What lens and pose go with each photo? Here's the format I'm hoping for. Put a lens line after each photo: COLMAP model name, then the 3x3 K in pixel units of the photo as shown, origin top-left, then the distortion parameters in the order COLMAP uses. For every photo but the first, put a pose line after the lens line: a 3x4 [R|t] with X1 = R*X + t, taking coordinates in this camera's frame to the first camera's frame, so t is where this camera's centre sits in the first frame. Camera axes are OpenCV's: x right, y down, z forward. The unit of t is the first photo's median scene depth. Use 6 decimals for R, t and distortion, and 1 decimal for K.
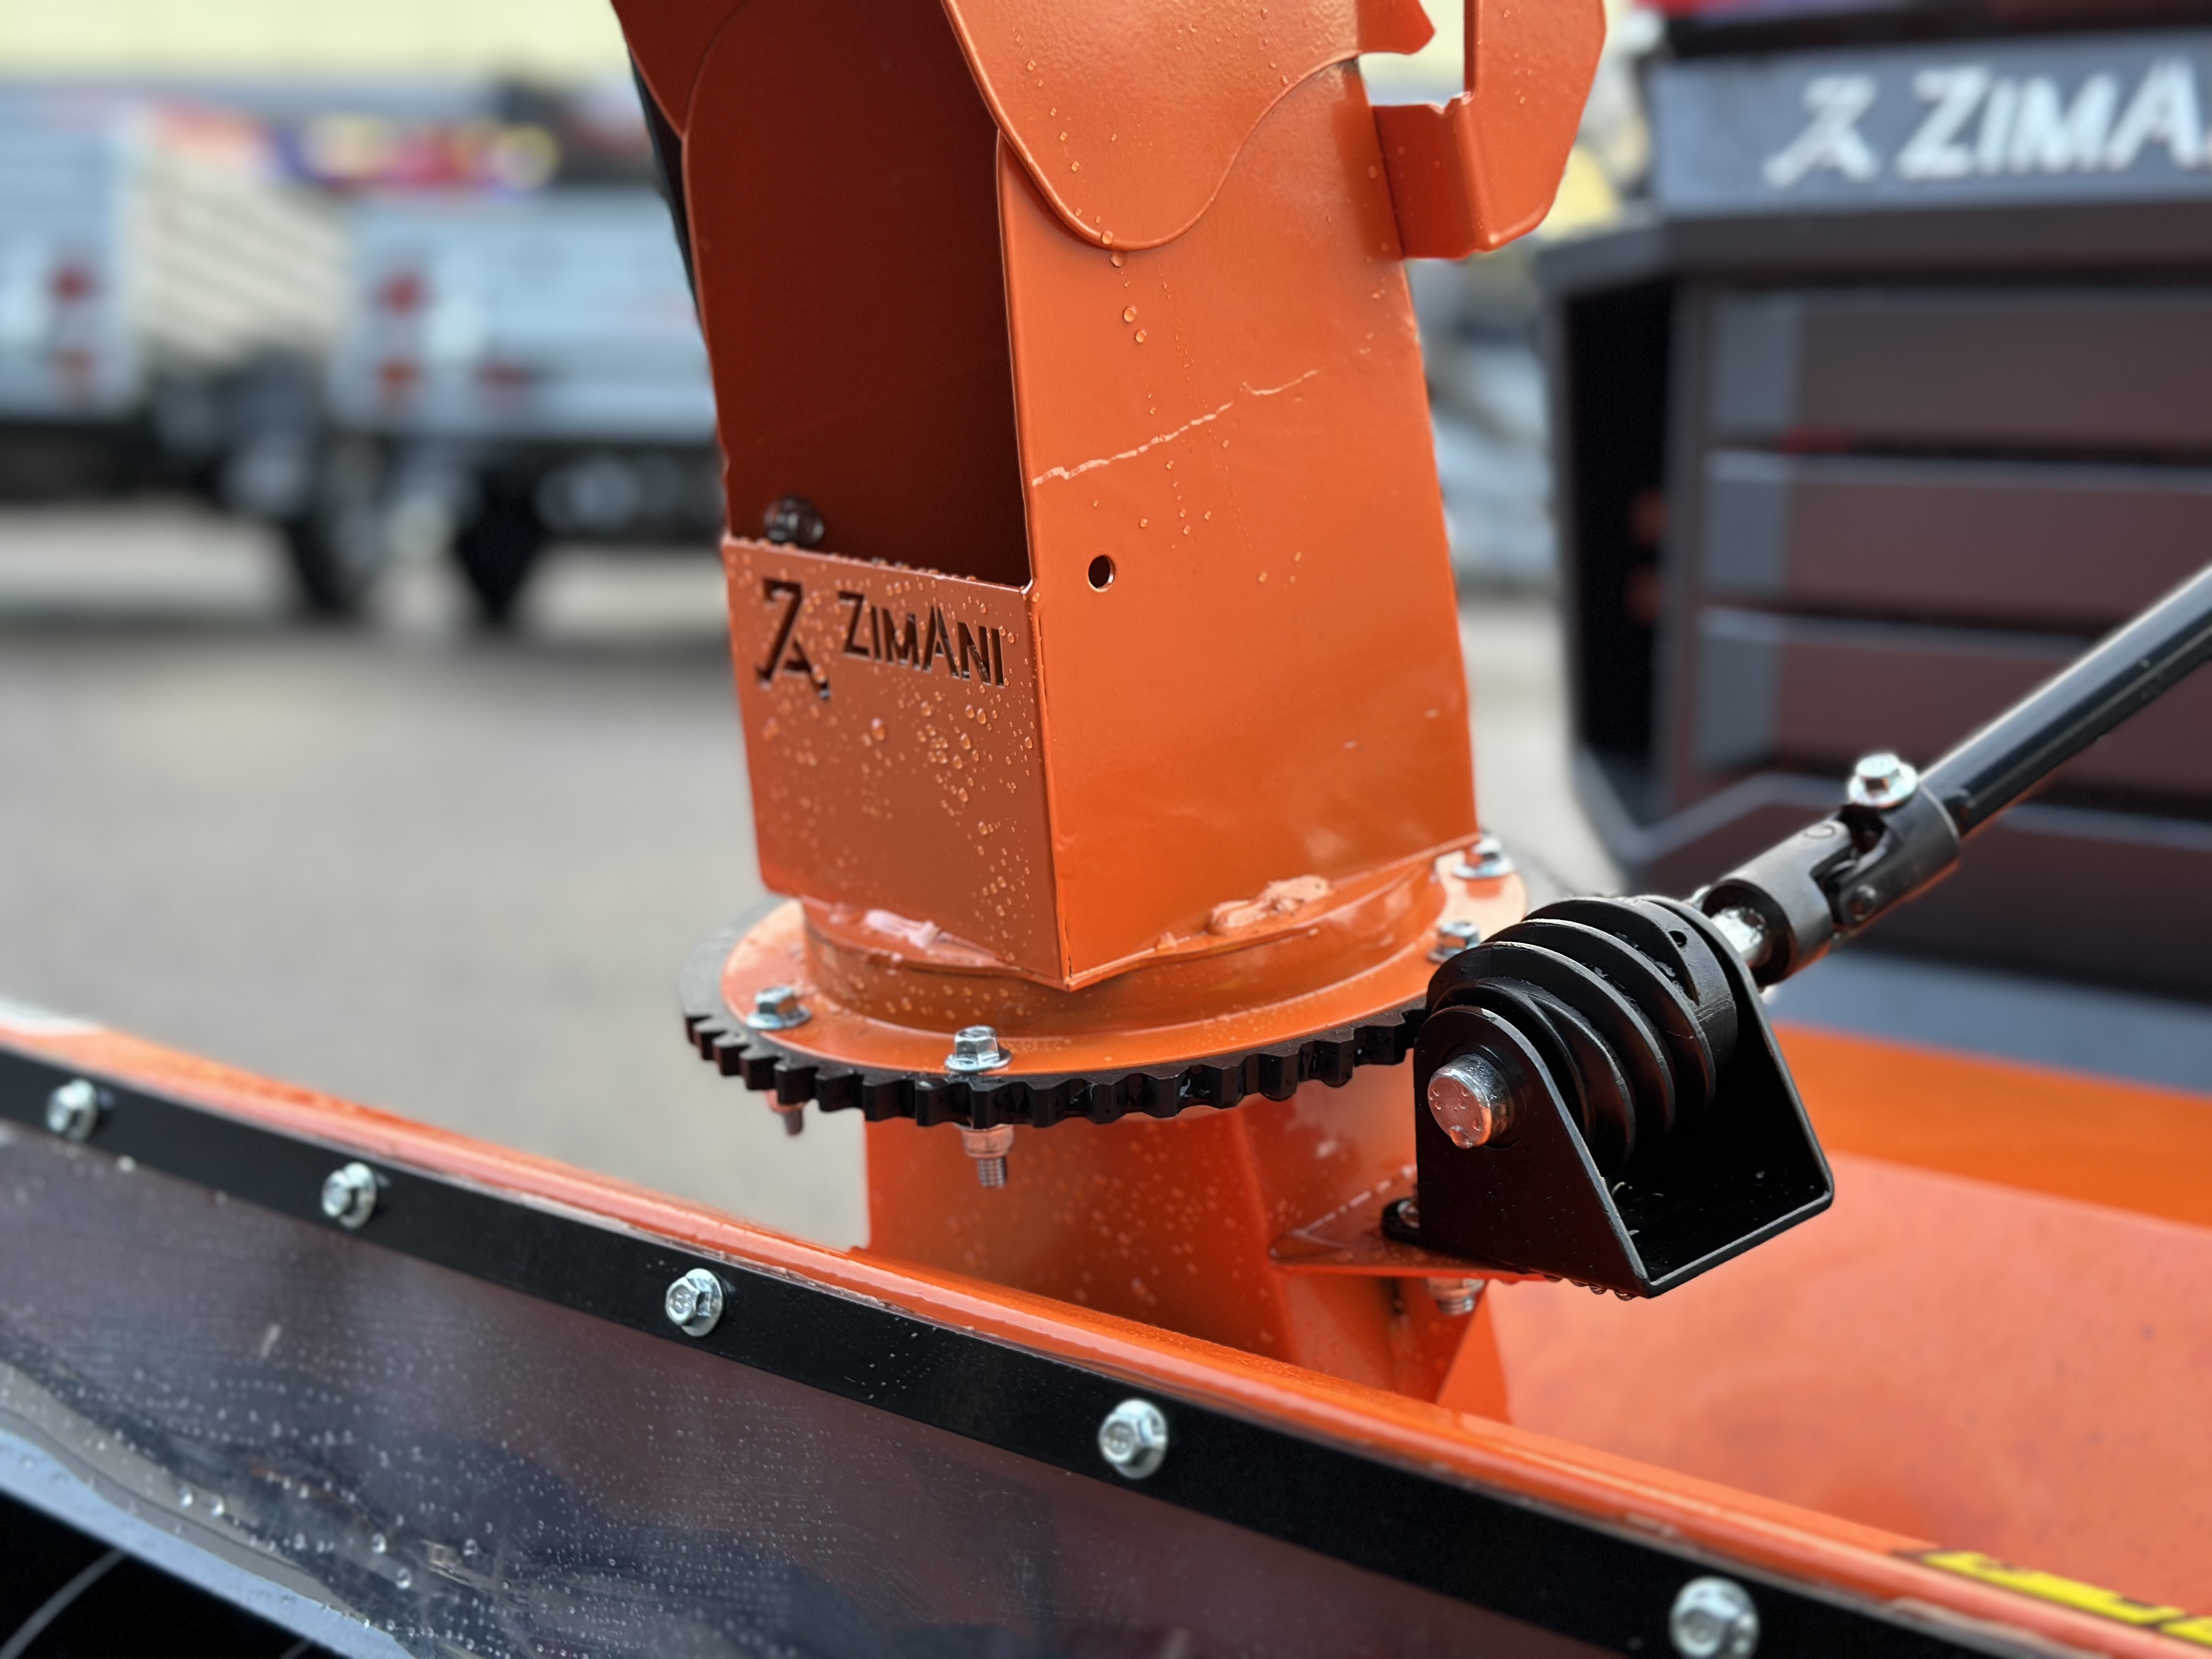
lens RADIAL K [[3199.3, 0, 1113.8], [0, 3199.3, 823.7], [0, 0, 1]] dist [0.253479, -0.553676]
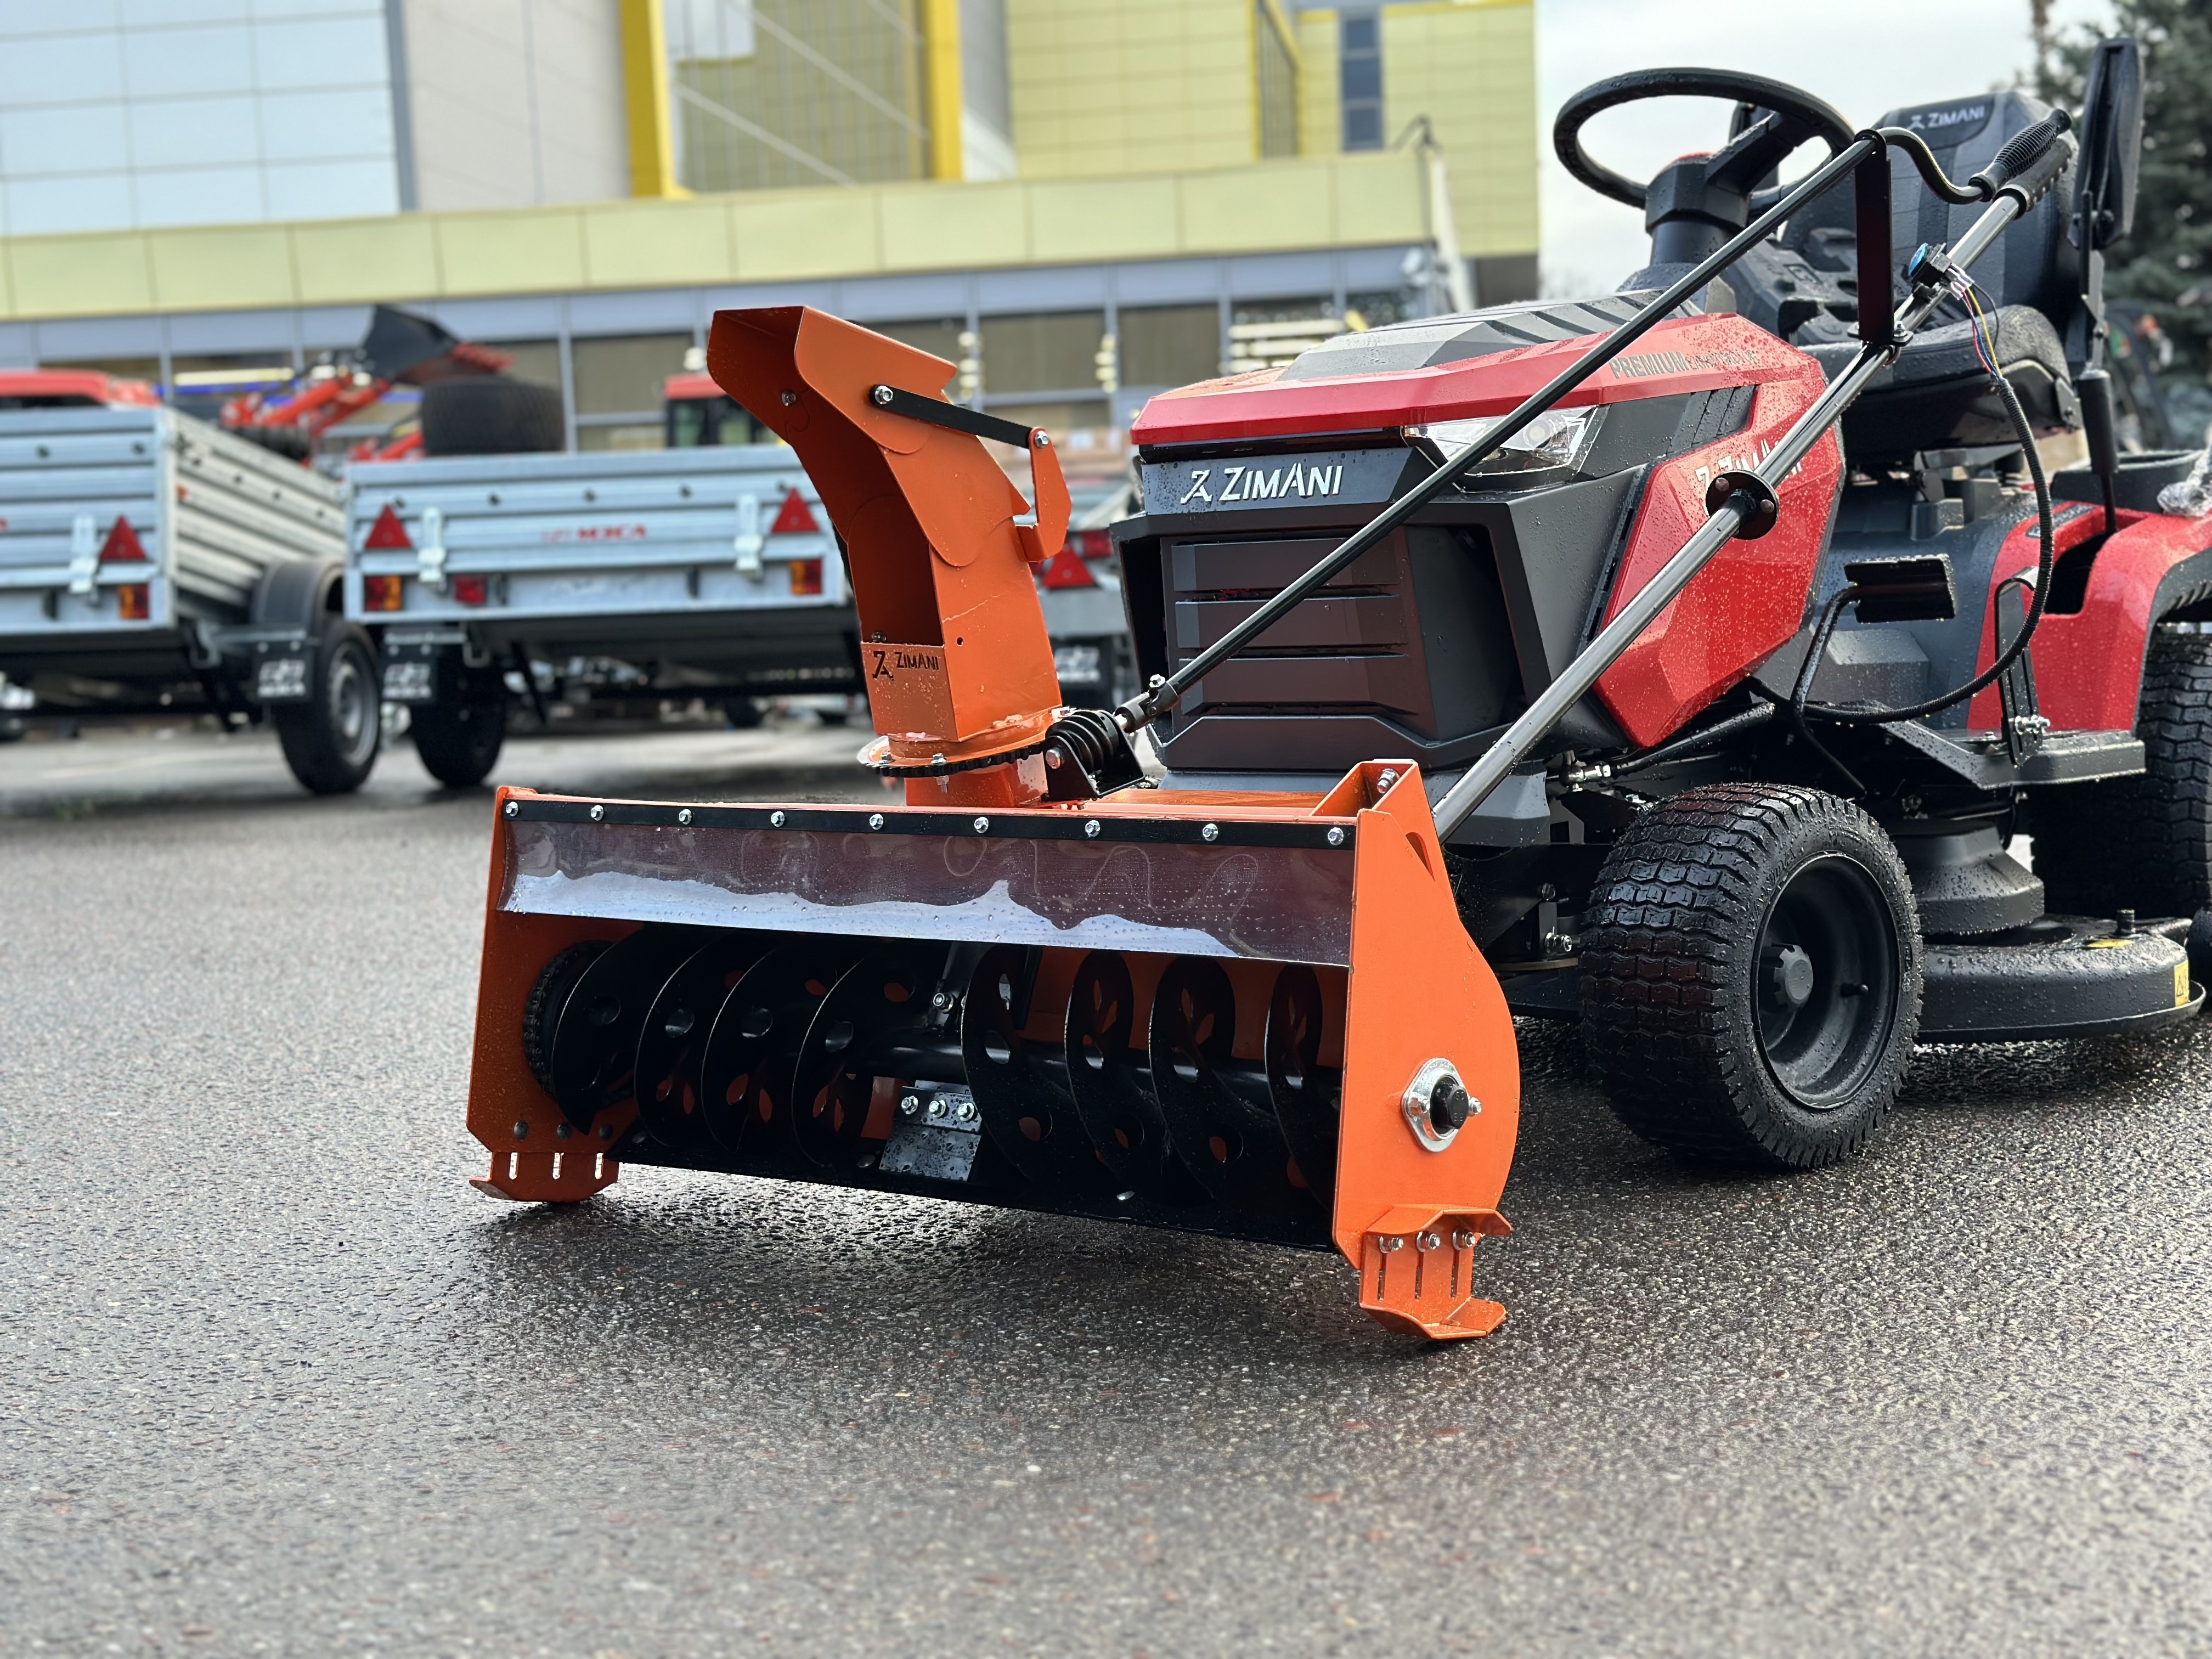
lens RADIAL K [[3214.8, 0, 1069.8], [0, 3214.8, 832.8], [0, 0, 1]] dist [0.266293, -0.672493]
pose [[0.996762, -0.072910, 0.033915, -0.021081], [0.074406, 0.996204, -0.045185, 0.356840], [-0.030492, 0.047562, 0.998403, -3.066983]]
